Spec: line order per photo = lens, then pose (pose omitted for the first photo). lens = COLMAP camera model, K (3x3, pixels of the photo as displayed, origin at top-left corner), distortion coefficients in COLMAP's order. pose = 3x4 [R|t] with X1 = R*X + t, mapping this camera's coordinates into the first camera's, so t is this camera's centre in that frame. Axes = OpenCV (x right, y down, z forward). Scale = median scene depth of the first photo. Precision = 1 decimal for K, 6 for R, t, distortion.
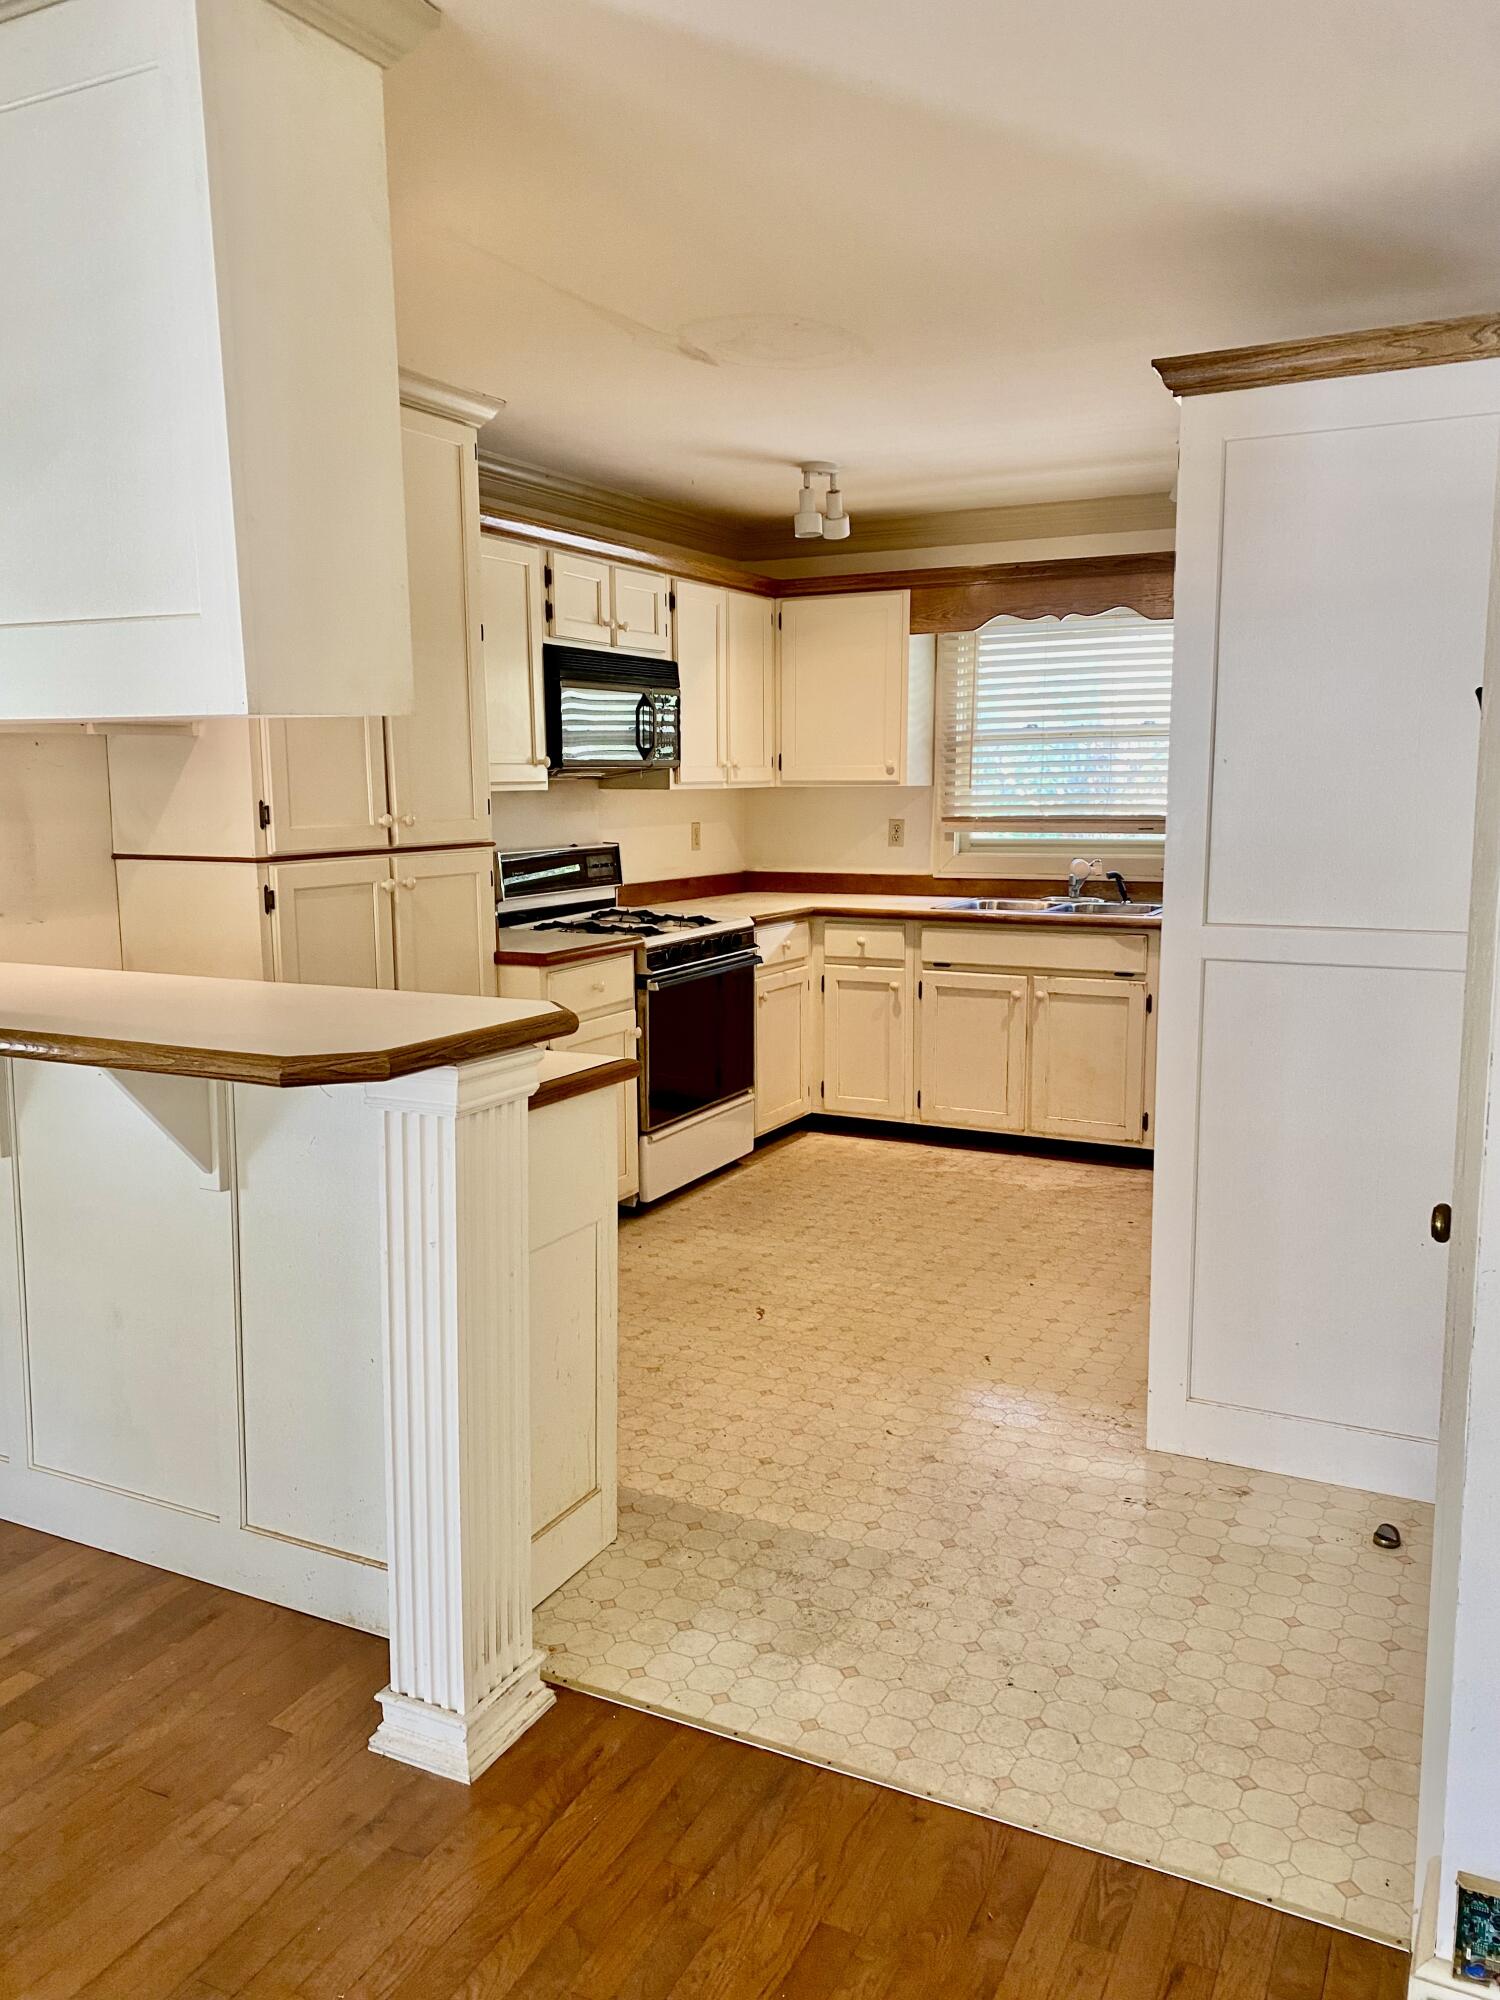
lens RADIAL K [[1529.3, 0, 749.7], [0, 1529.3, 1009.8], [0, 0, 1]] dist [0.029269, -0.021128]
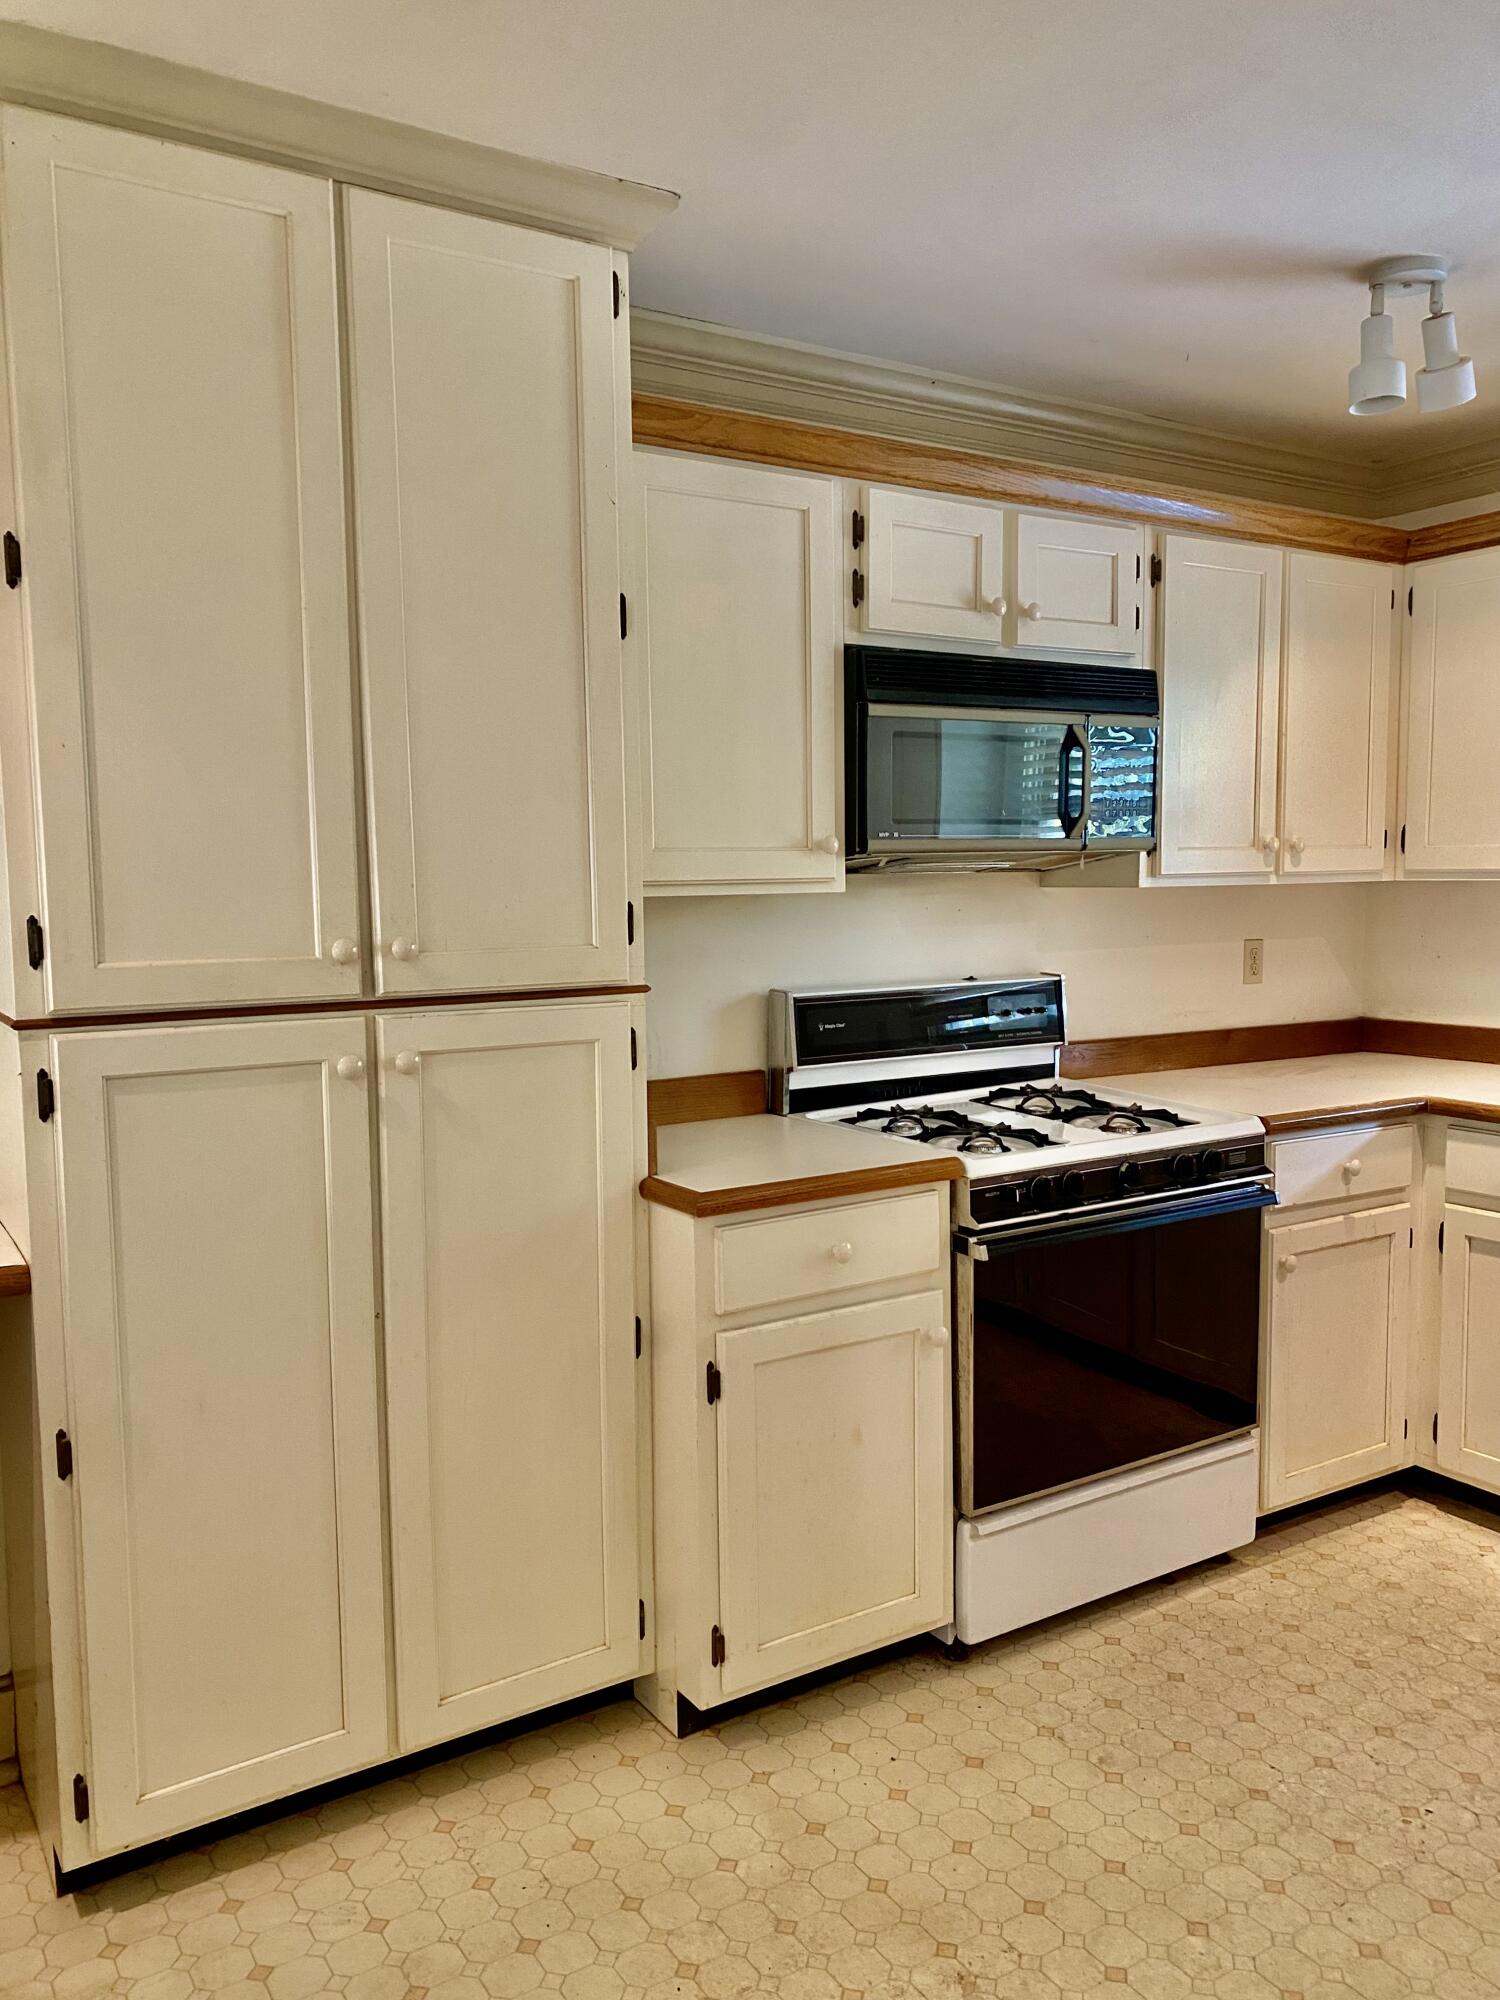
lens RADIAL K [[1529.3, 0, 759.7], [0, 1529.3, 1011.8], [0, 0, 1]] dist [0.029269, -0.021128]
pose [[0.862765, 0.039395, -0.504069, 0.134883], [-0.068486, 0.996877, -0.039310, -0.071125], [0.500946, 0.068437, 0.862769, 0.474418]]
